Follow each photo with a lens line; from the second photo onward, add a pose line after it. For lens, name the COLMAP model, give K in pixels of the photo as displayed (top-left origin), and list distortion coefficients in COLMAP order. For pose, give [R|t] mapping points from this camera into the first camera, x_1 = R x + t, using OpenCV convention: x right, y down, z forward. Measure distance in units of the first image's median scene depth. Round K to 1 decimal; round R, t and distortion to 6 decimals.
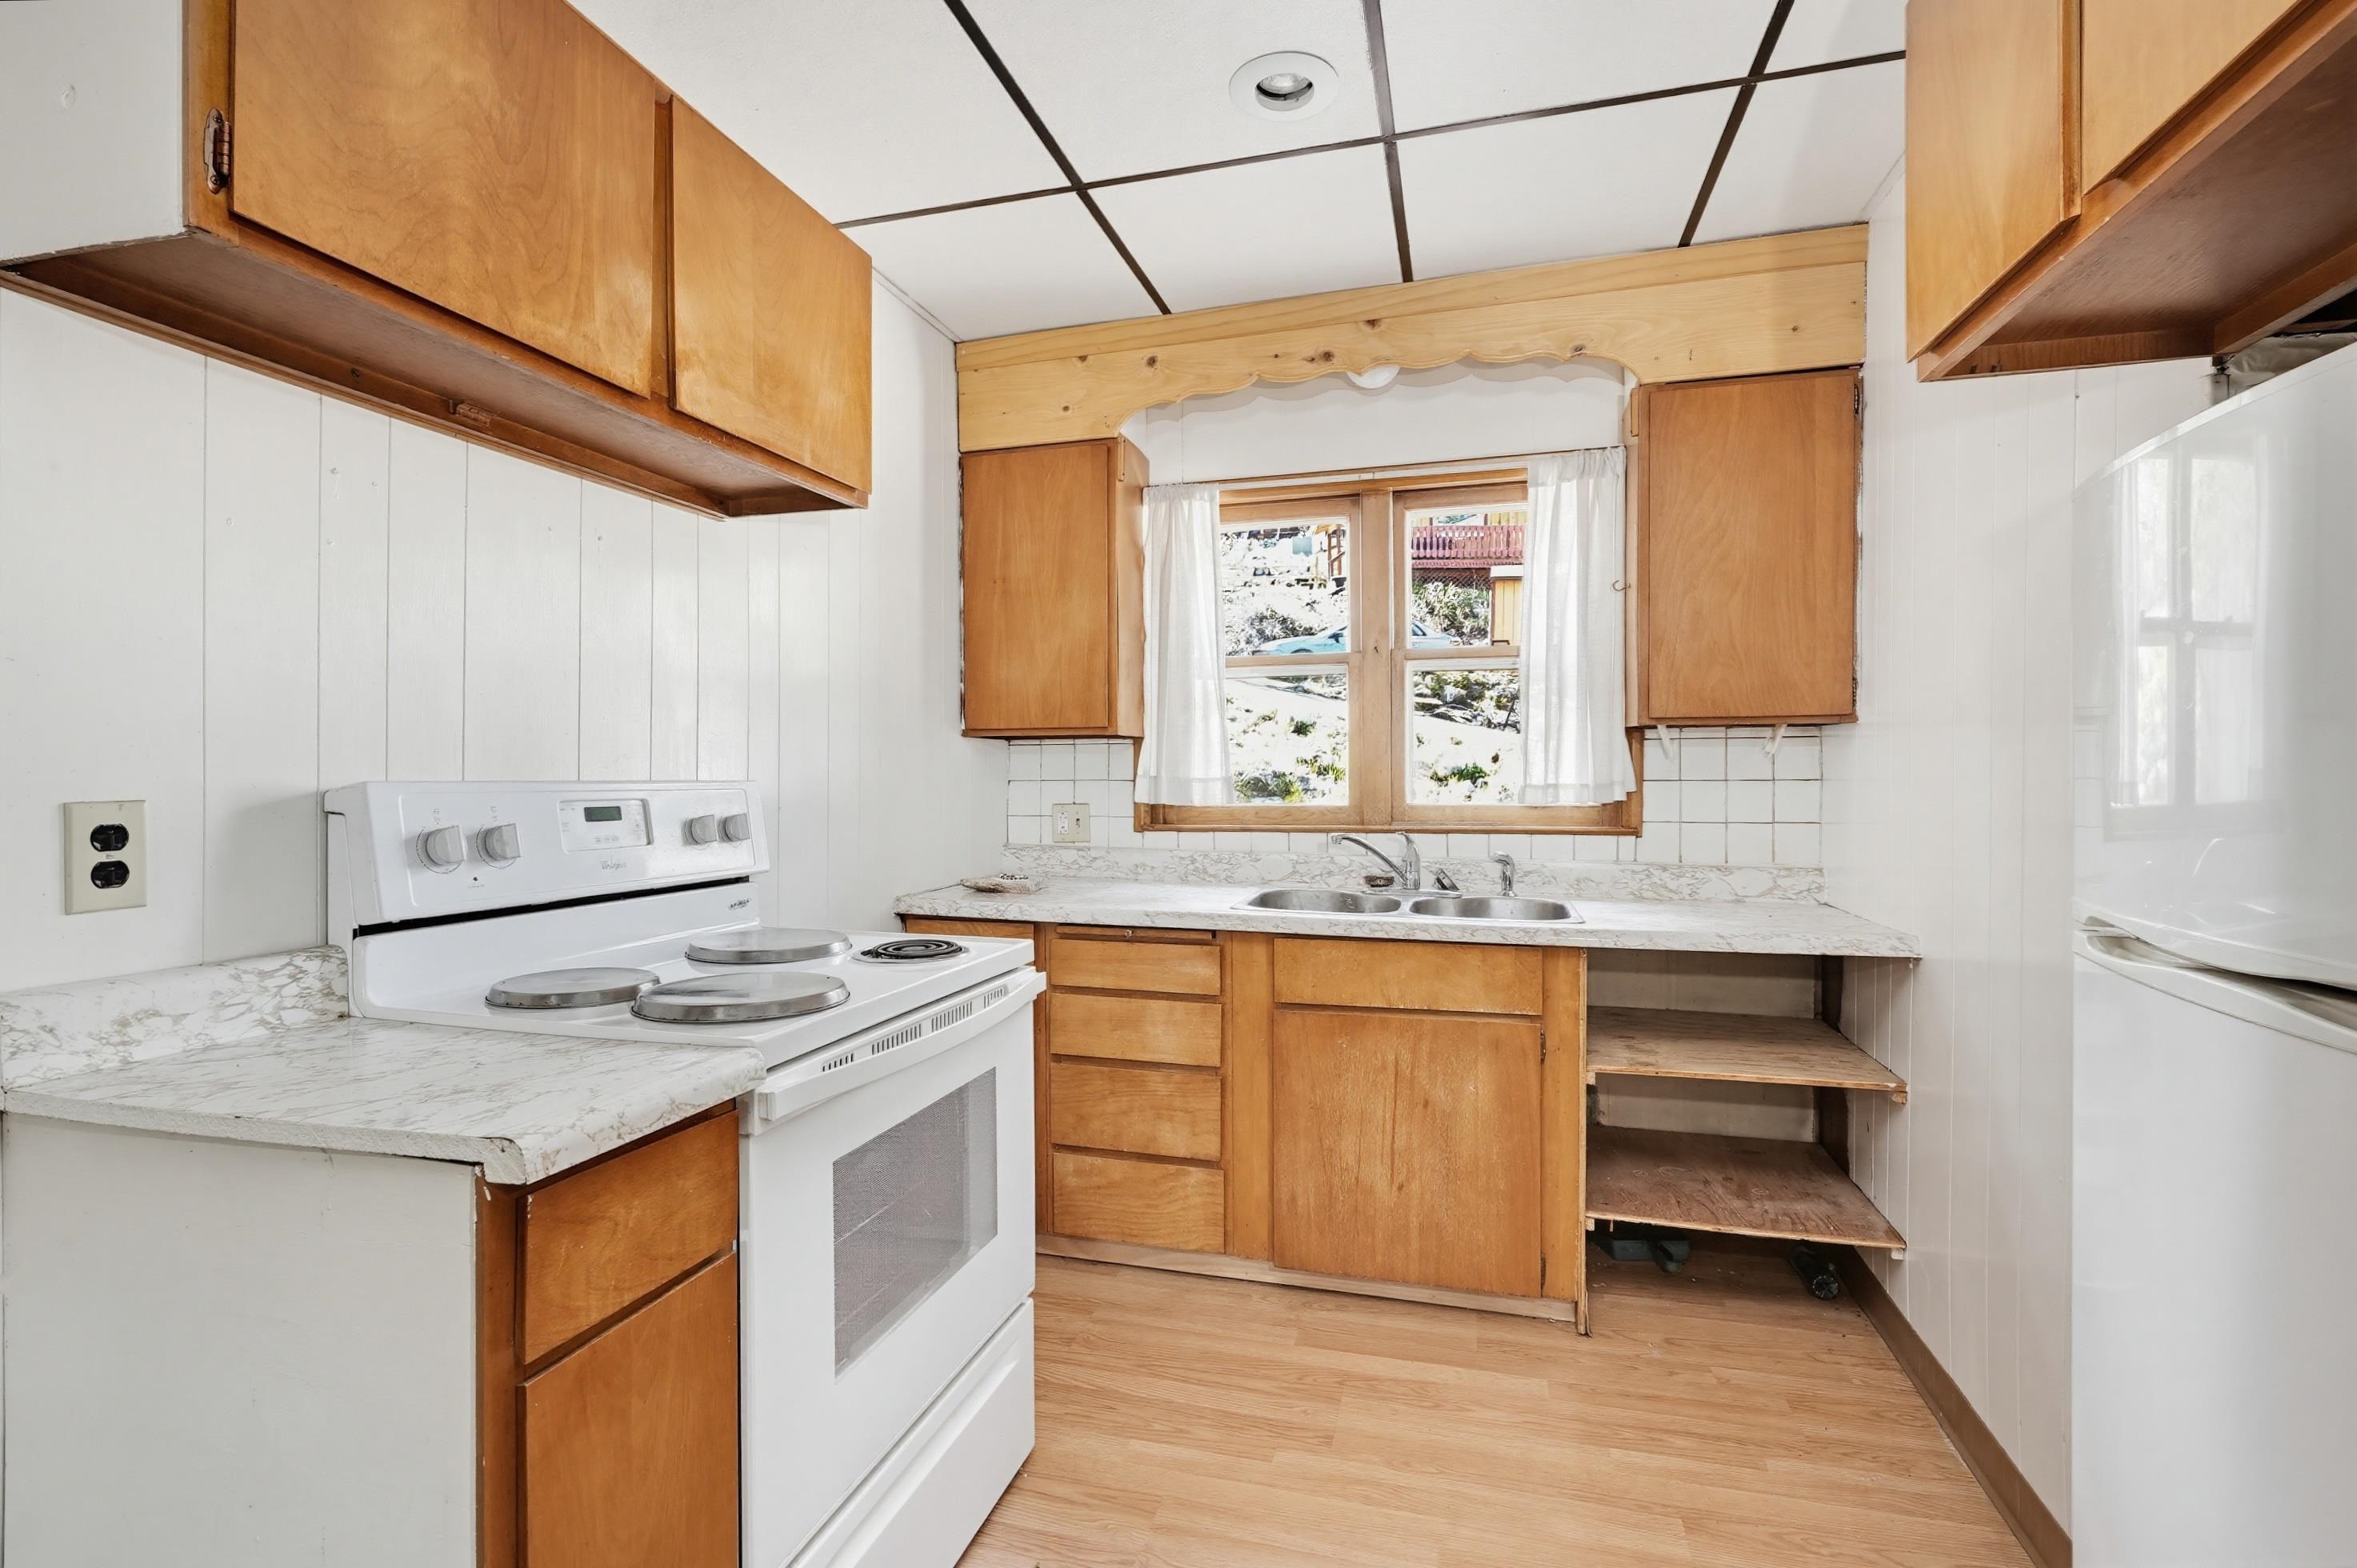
lens RADIAL K [[1104.1, 0, 1161.2], [0, 1104.1, 771.8], [0, 0, 1]] dist [0.004593, 0.002777]
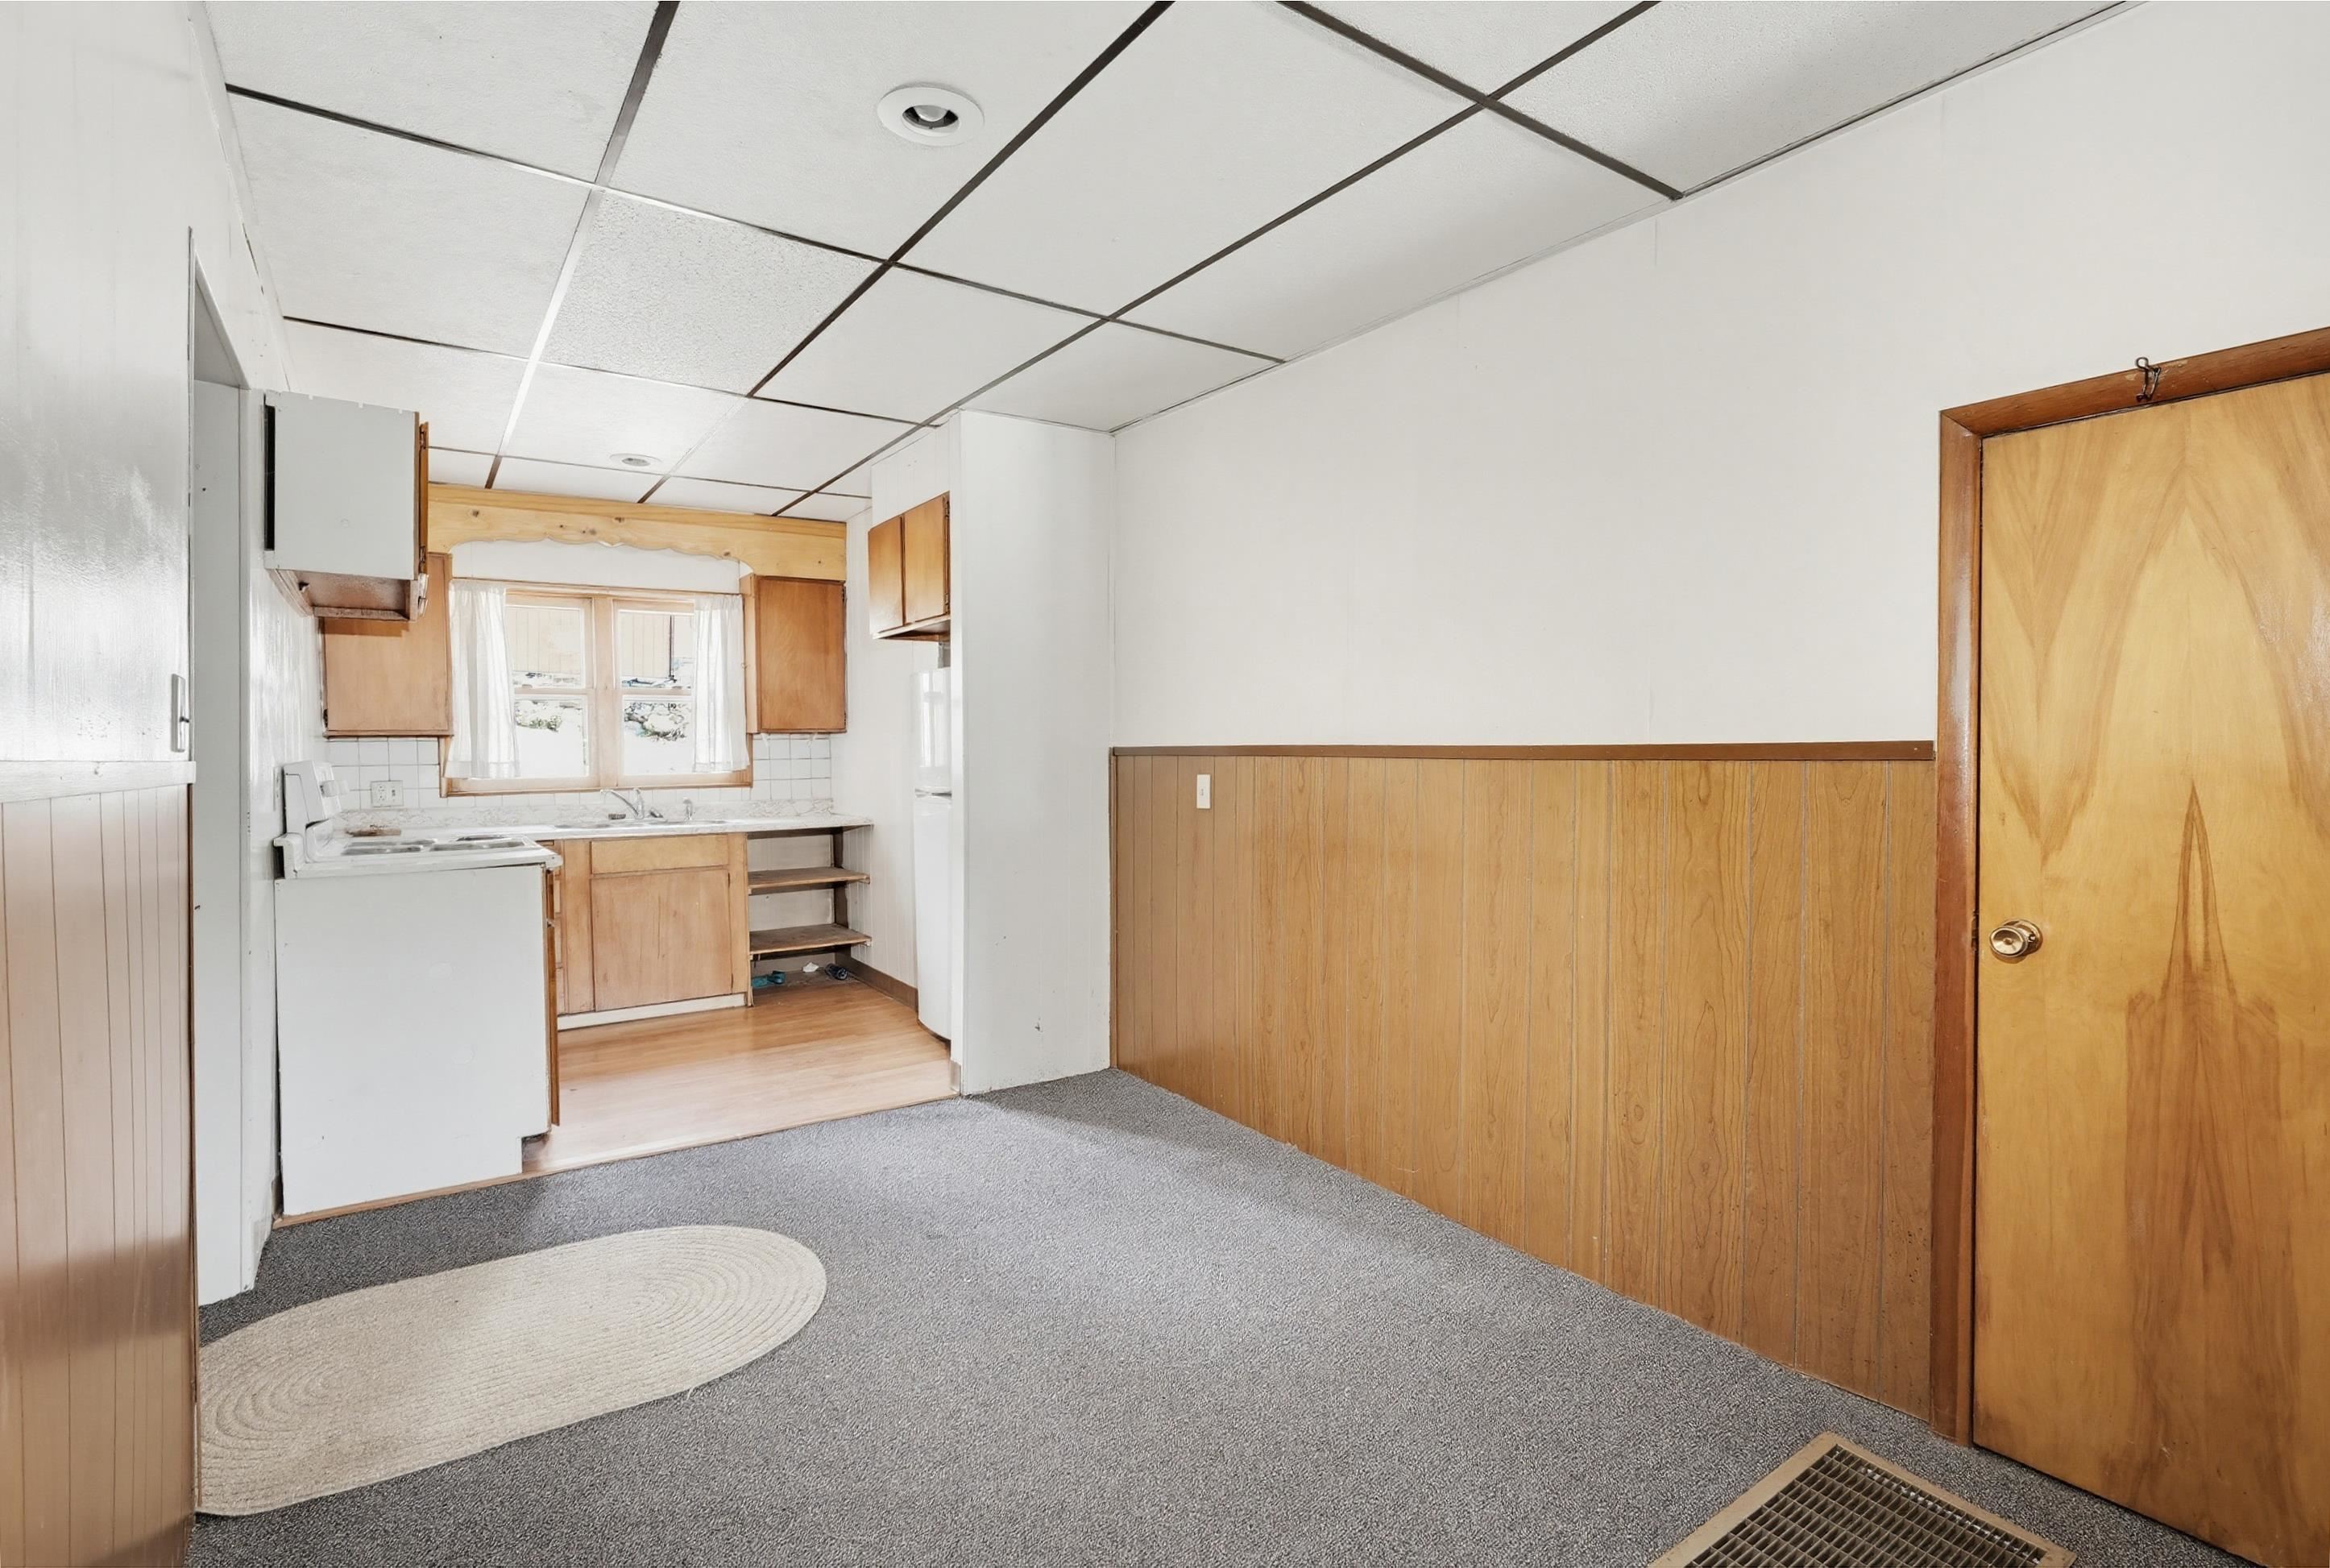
lens RADIAL K [[1091.5, 0, 1156.8], [0, 1091.5, 777.6], [0, 0, 1]] dist [0.004593, 0.002777]
pose [[0.641059, -0.025926, 0.767053, -0.636036], [0.017527, 0.999663, 0.019140, 0.015695], [-0.767291, 0.001174, 0.641298, -0.864954]]
